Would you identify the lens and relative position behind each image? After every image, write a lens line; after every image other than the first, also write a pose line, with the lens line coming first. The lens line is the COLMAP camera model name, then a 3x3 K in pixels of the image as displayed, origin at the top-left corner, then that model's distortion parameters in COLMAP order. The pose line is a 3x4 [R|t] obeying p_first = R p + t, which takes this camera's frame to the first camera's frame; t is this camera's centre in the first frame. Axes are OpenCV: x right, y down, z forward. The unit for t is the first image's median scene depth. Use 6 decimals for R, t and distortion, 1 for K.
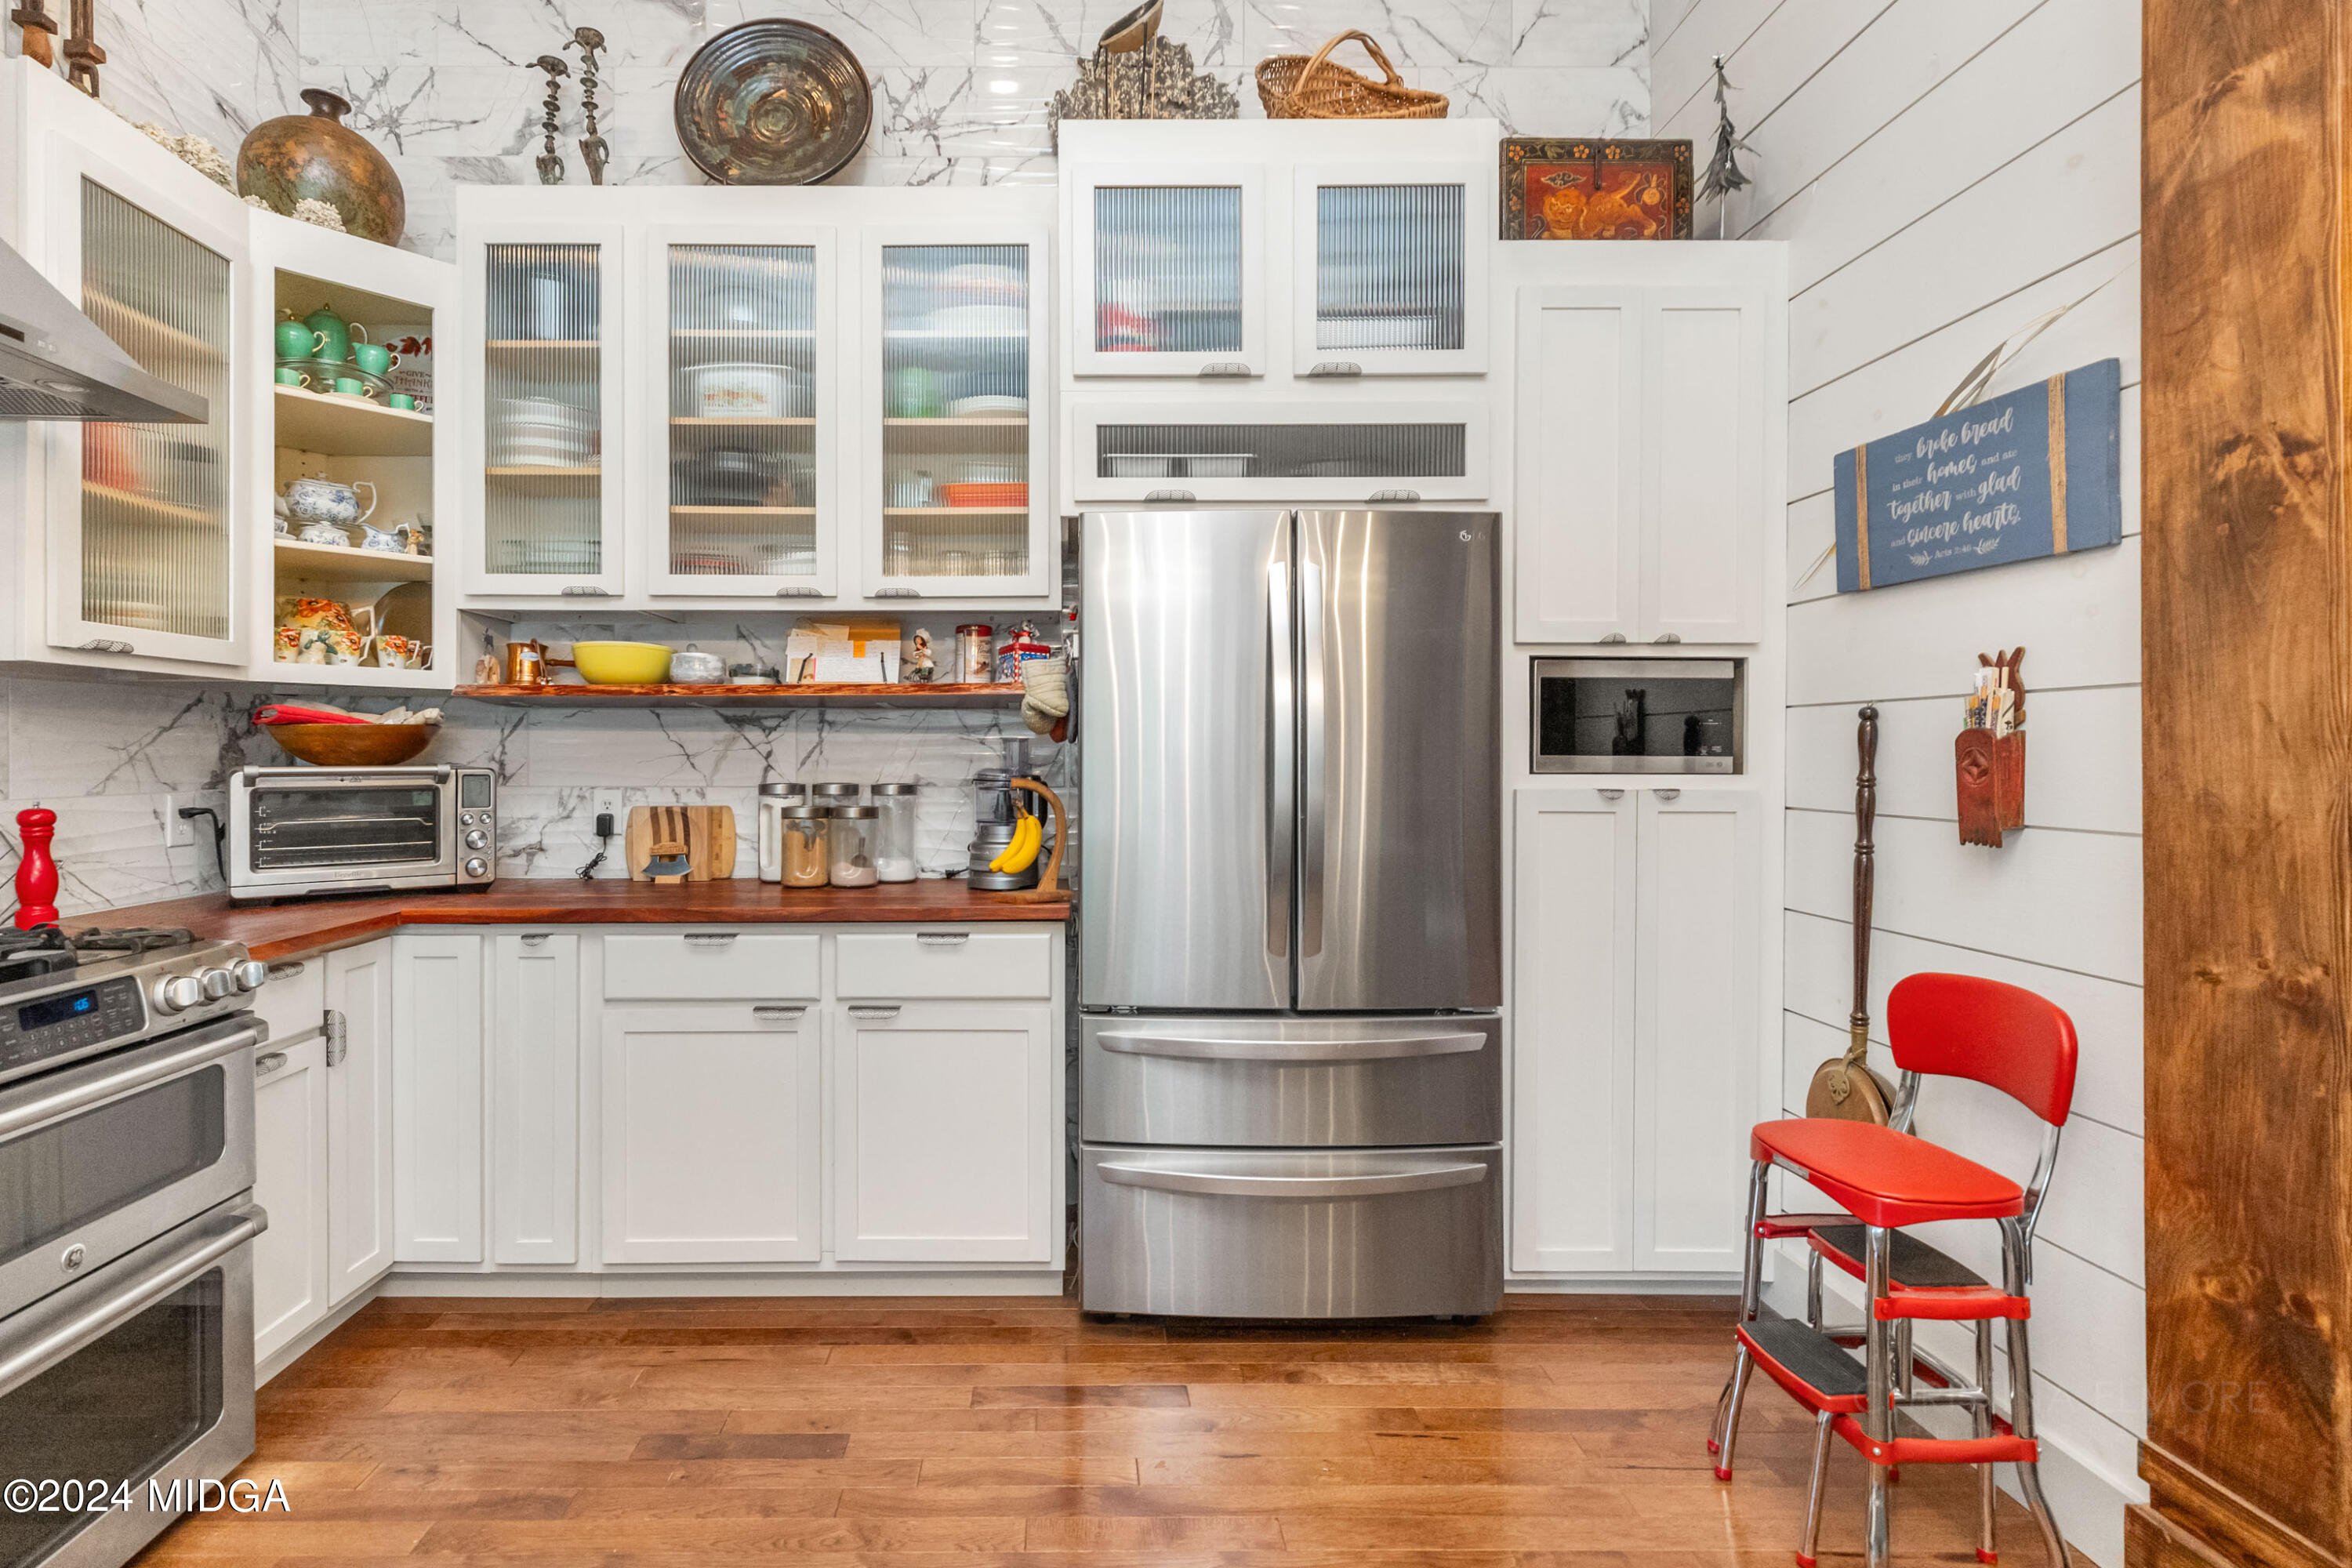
lens RADIAL K [[1127.5, 0, 1070.8], [0, 1127.5, 755.9], [0, 0, 1]] dist [0.002447, 0.000992]
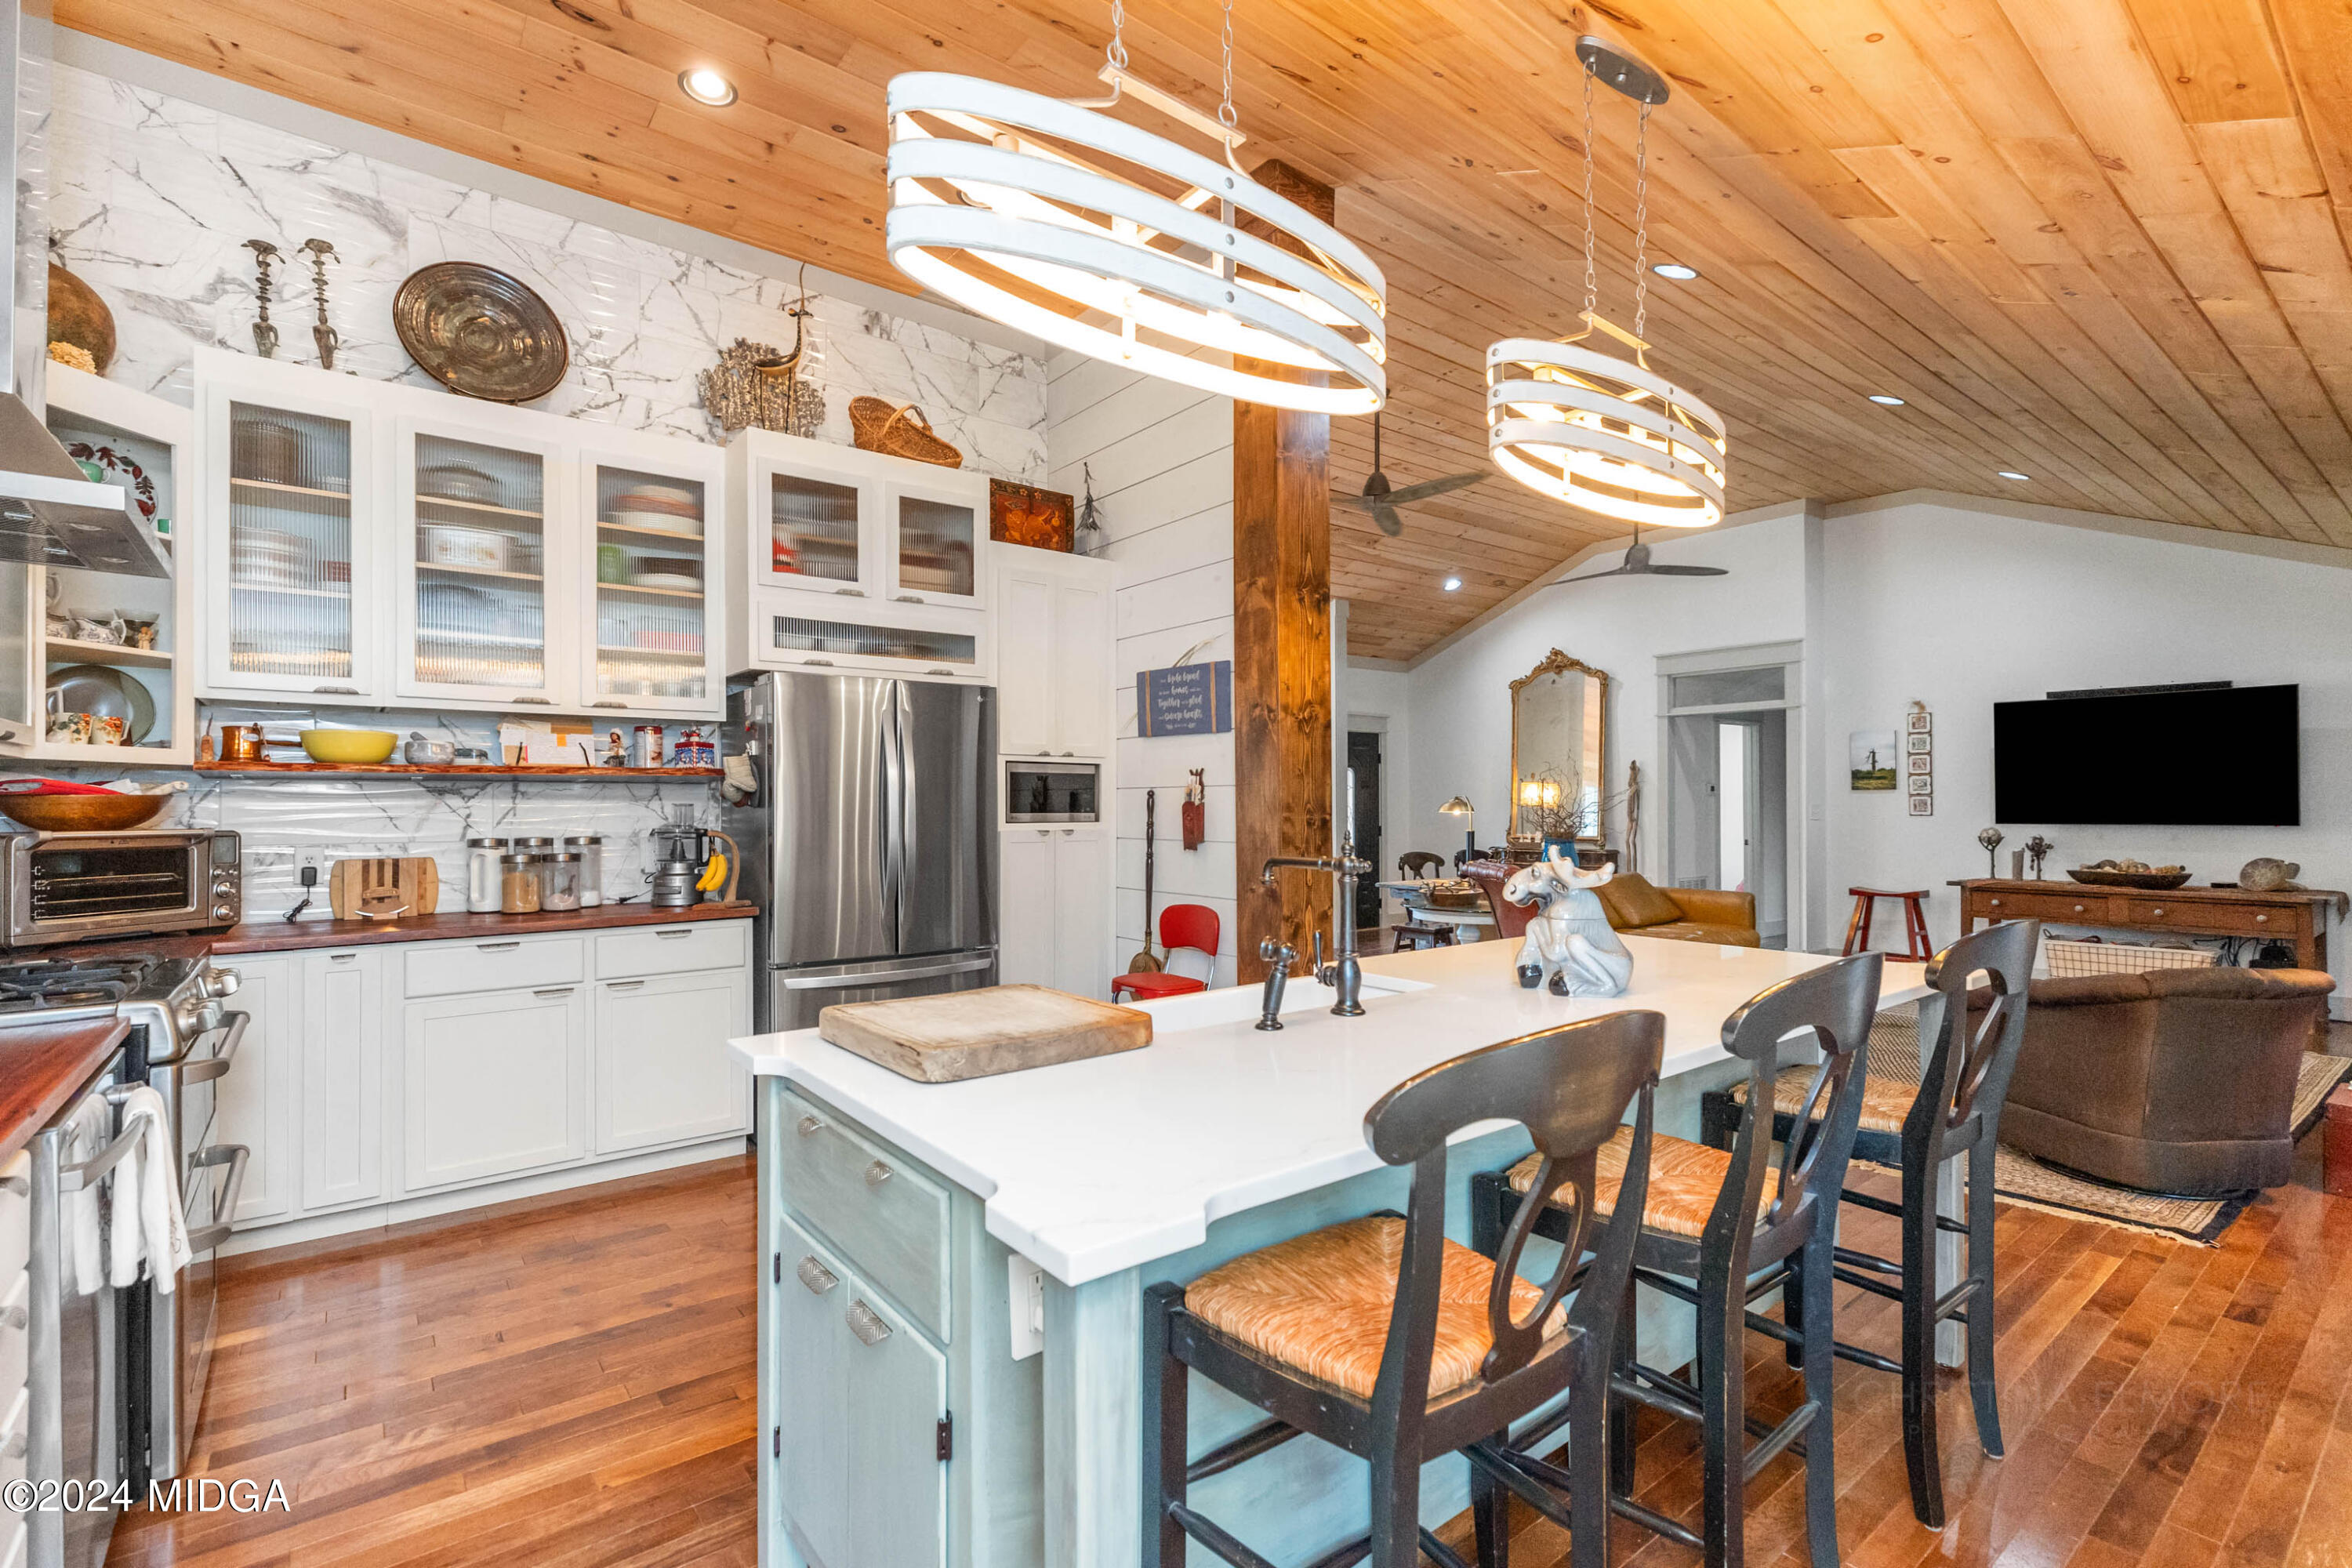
lens RADIAL K [[1055.7, 0, 1174.6], [0, 1055.7, 797.9], [0, 0, 1]] dist [0.004673, 0.000177]
pose [[0.790775, 0.000494, 0.612107, -0.409440], [0.005816, 0.999948, -0.008320, -0.008939], [-0.612079, 0.010139, 0.790732, -0.519611]]
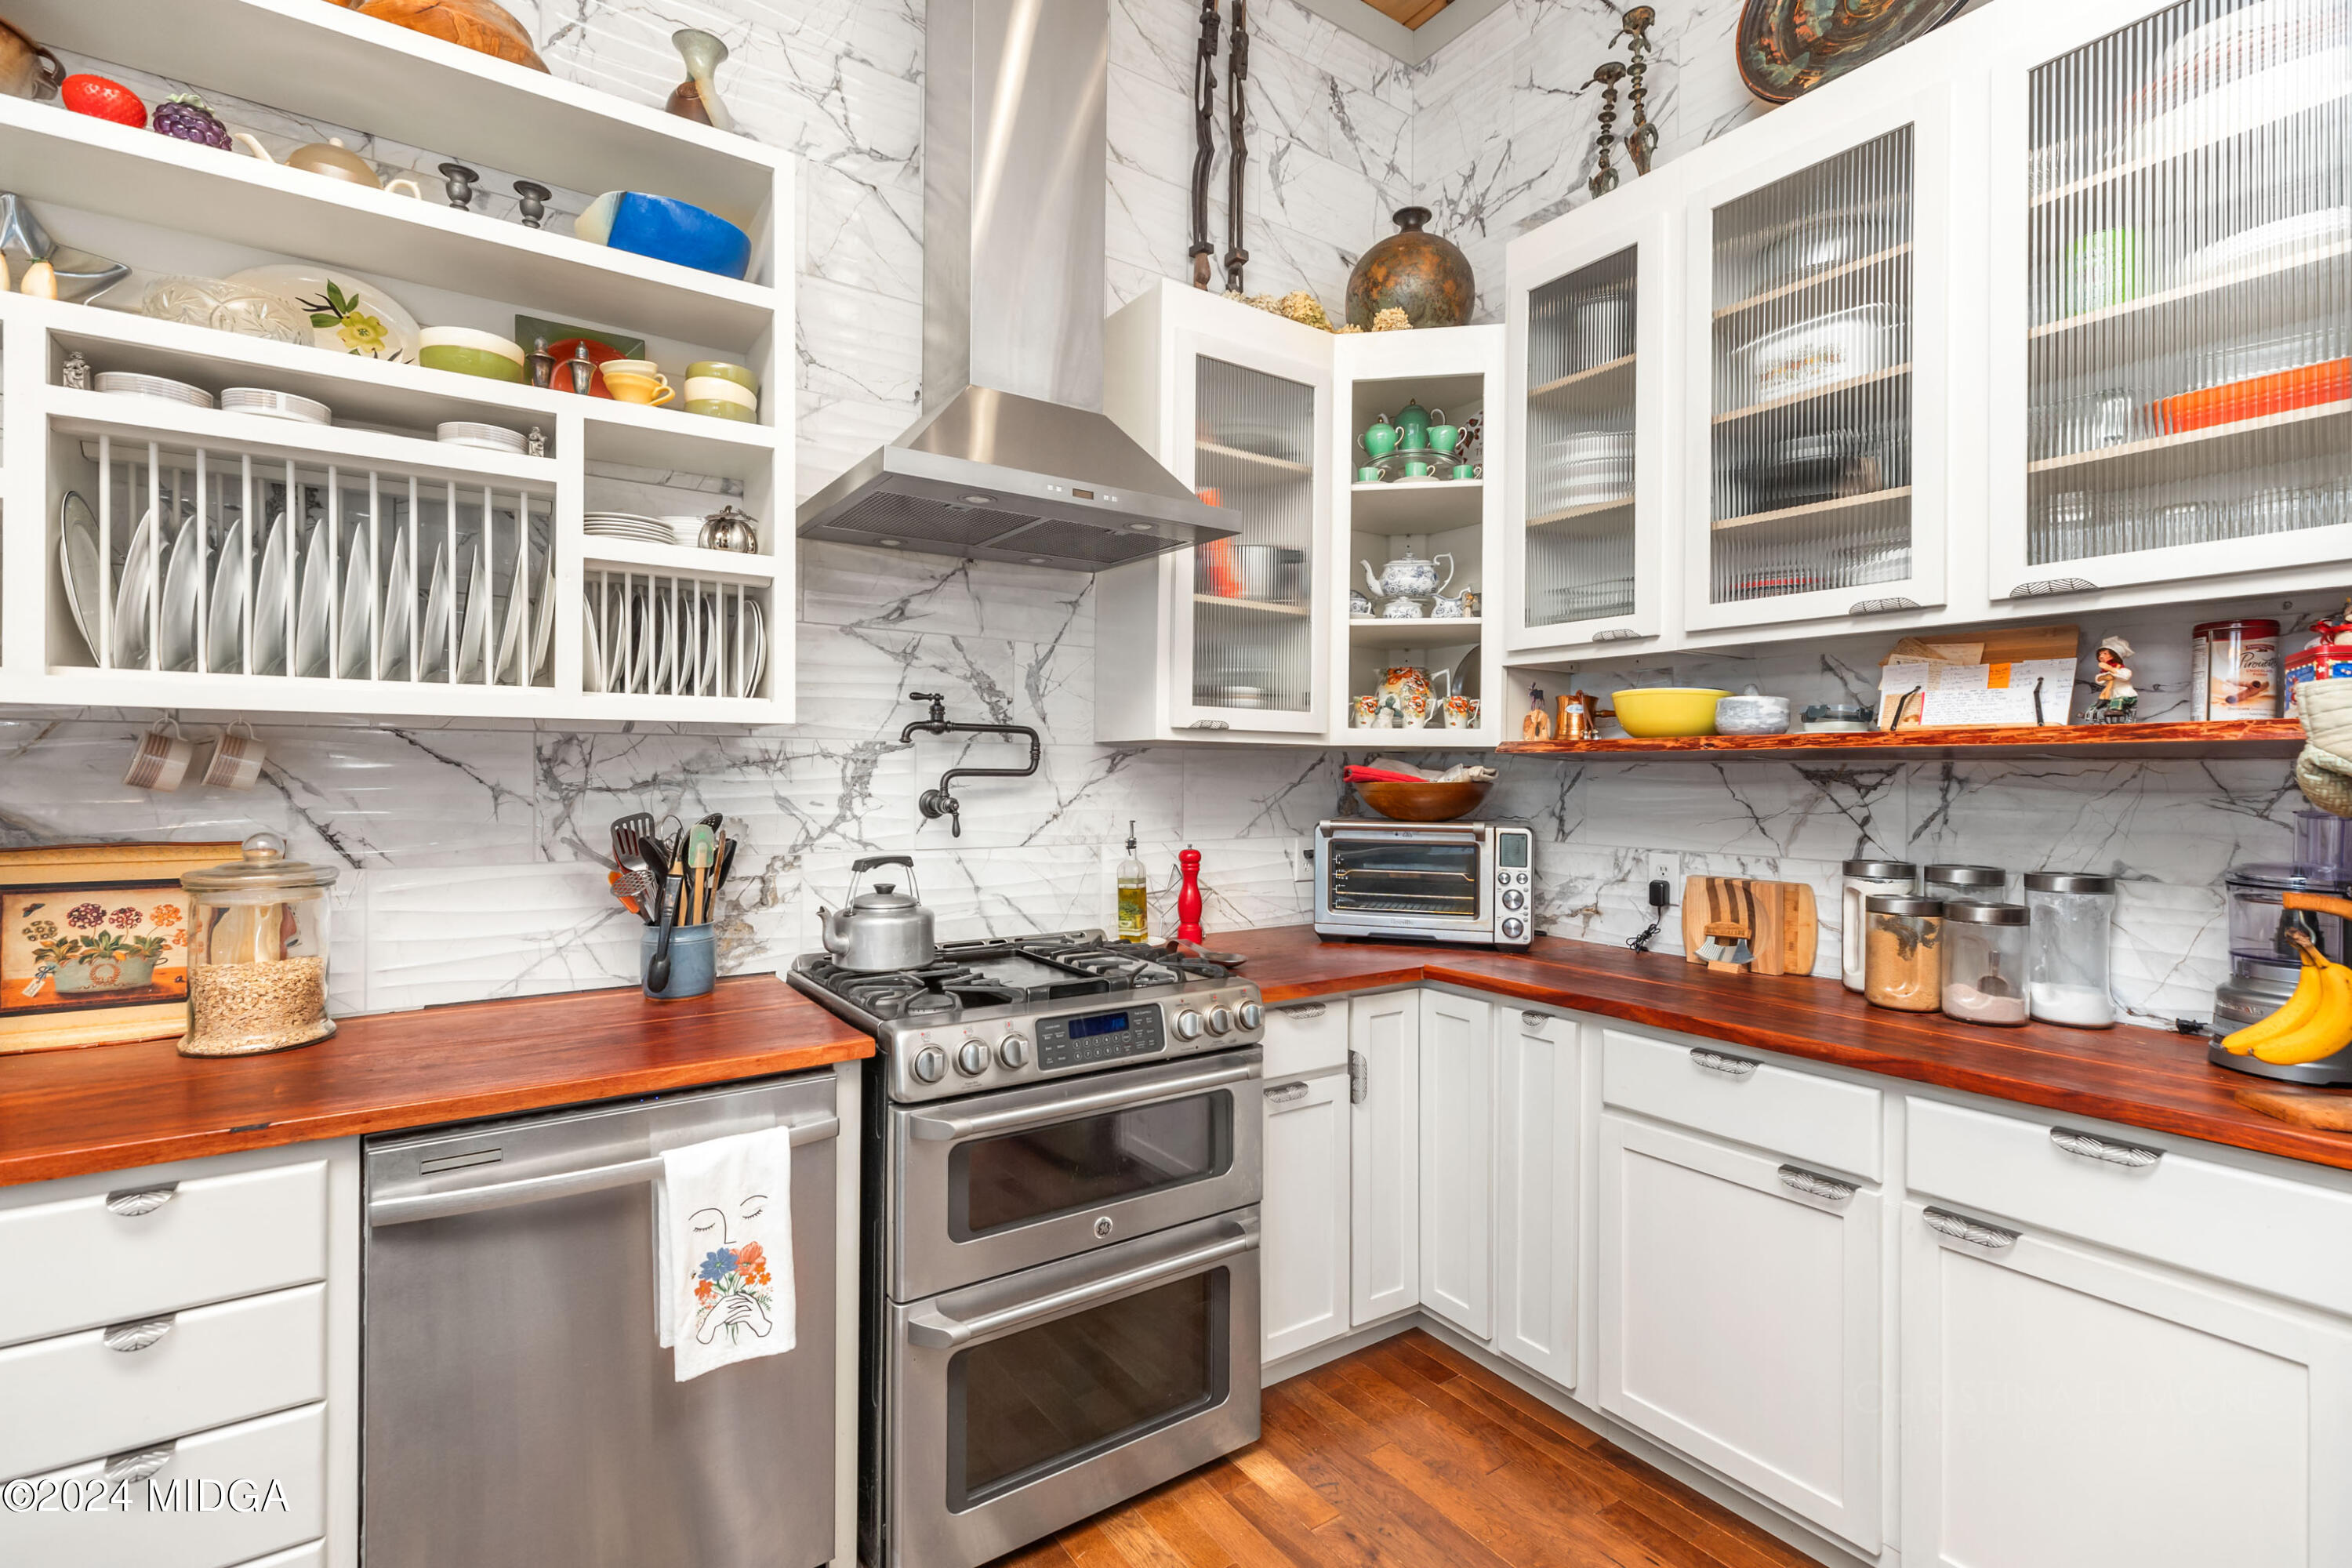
lens RADIAL K [[1059.2, 0, 1173.2], [0, 1059.2, 770.4], [0, 0, 1]] dist [0.004711, -0.000387]
pose [[0.559626, 0.001867, -0.828743, 0.071563], [-0.009657, 0.999944, -0.004268, -0.030916], [0.828689, 0.010392, 0.559613, 0.232839]]
